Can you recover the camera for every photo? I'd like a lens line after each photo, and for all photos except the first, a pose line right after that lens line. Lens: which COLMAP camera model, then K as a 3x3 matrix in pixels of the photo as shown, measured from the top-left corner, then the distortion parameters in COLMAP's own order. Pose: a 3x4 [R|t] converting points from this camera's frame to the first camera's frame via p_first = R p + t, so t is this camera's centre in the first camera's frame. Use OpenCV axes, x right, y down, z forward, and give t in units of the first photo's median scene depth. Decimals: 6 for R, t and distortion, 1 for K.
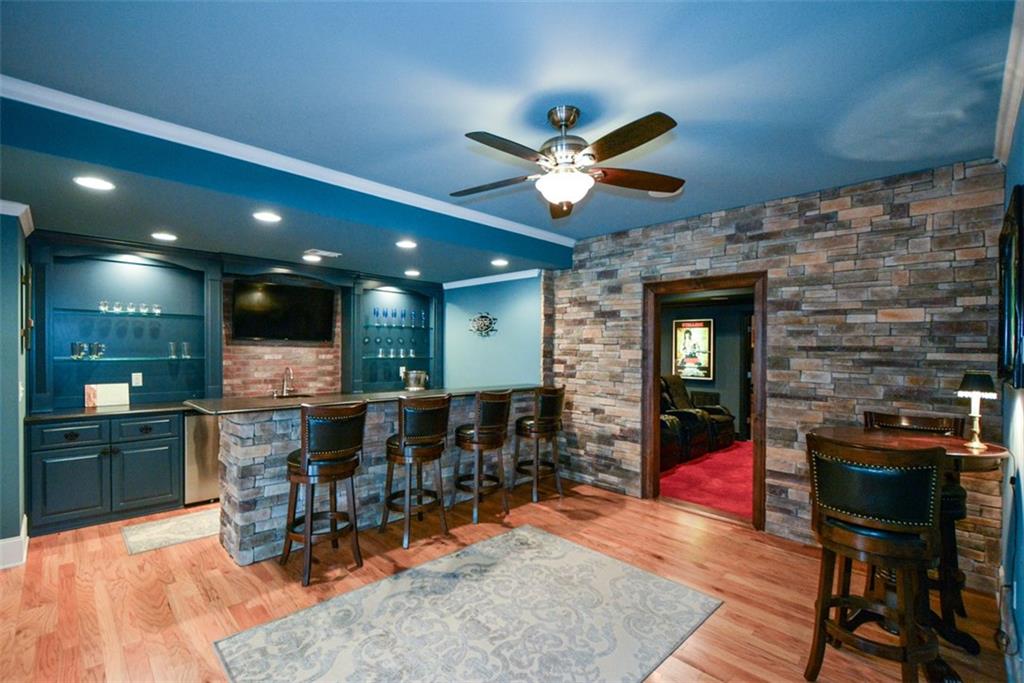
lens RADIAL K [[450.6, 0, 510.7], [0, 450.6, 346.9], [0, 0, 1]] dist [-0.000655, -0.003225]
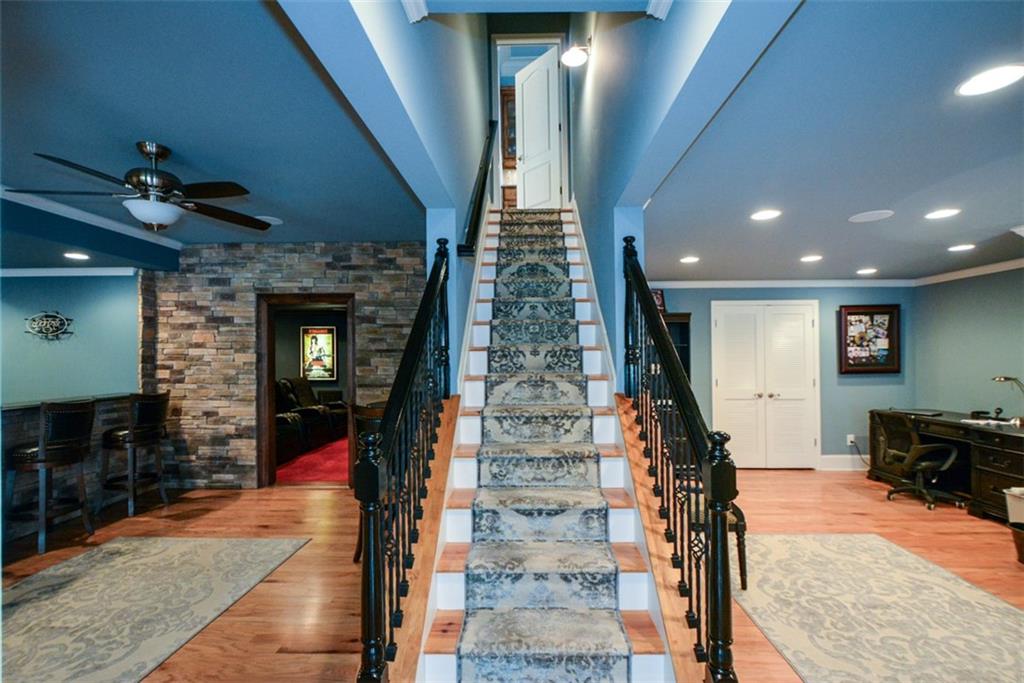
lens RADIAL K [[450.6, 0, 518.0], [0, 450.6, 350.8], [0, 0, 1]] dist [-0.000655, -0.003225]
pose [[0.729006, -0.006707, 0.684475, 0.003310], [0.008378, 0.999965, 0.000876, 0.004437], [-0.684456, 0.005096, 0.729036, -0.244162]]
